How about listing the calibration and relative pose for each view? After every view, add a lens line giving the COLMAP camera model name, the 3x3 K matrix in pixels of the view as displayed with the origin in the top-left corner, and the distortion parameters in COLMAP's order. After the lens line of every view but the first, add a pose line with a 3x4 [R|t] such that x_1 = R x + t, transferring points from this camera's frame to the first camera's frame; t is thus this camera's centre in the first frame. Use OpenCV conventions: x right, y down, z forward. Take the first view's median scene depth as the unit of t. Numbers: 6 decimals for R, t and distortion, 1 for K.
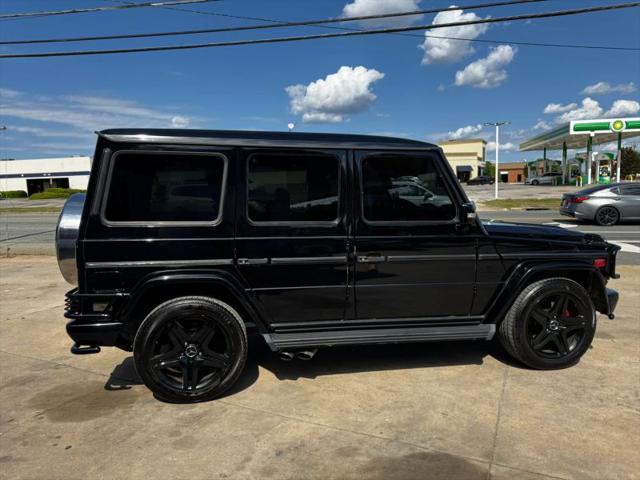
lens RADIAL K [[452.6, 0, 319.6], [0, 452.6, 241.4], [0, 0, 1]] dist [0.030138, -0.032623]
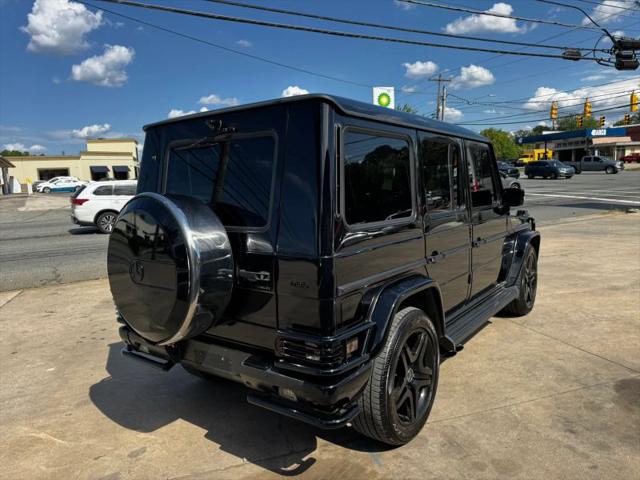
lens RADIAL K [[452.6, 0, 320.6], [0, 452.6, 235.4], [0, 0, 1]] dist [0.030138, -0.032623]
pose [[0.728292, -0.095221, 0.678619, -0.875625], [0.105507, 0.994072, 0.026254, -0.045164], [-0.677096, 0.052479, 0.734021, 0.459446]]
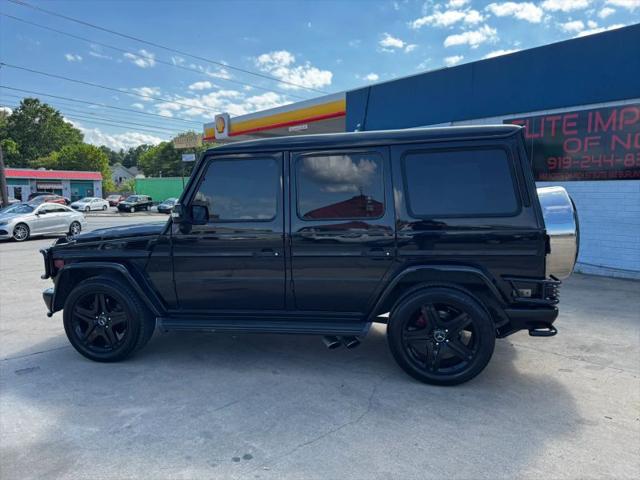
lens RADIAL K [[452.6, 0, 321.0], [0, 452.6, 249.6], [0, 0, 1]] dist [0.030138, -0.032623]
pose [[-0.926222, -0.018633, 0.376518, -0.482225], [0.068227, 0.973999, 0.216037, -0.239990], [-0.370753, 0.225787, -0.900868, 2.353415]]
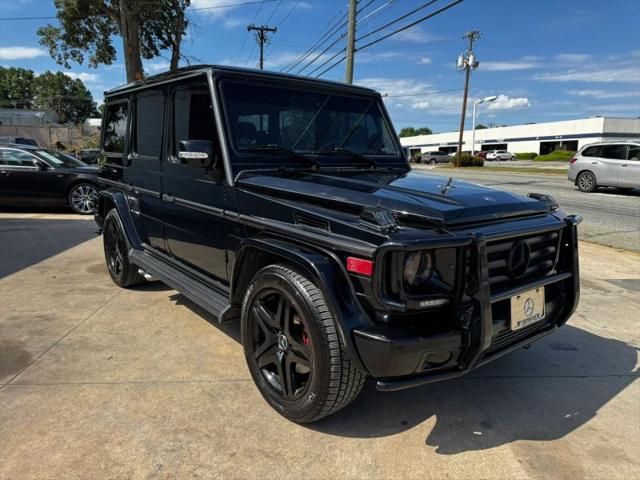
lens RADIAL K [[452.6, 0, 315.3], [0, 452.6, 239.0], [0, 0, 1]] dist [0.030138, -0.032623]
pose [[0.475751, 0.179542, -0.861061, 1.117029], [-0.117237, 0.983154, 0.140225, -0.047566], [0.871732, 0.034236, 0.488786, 0.792604]]
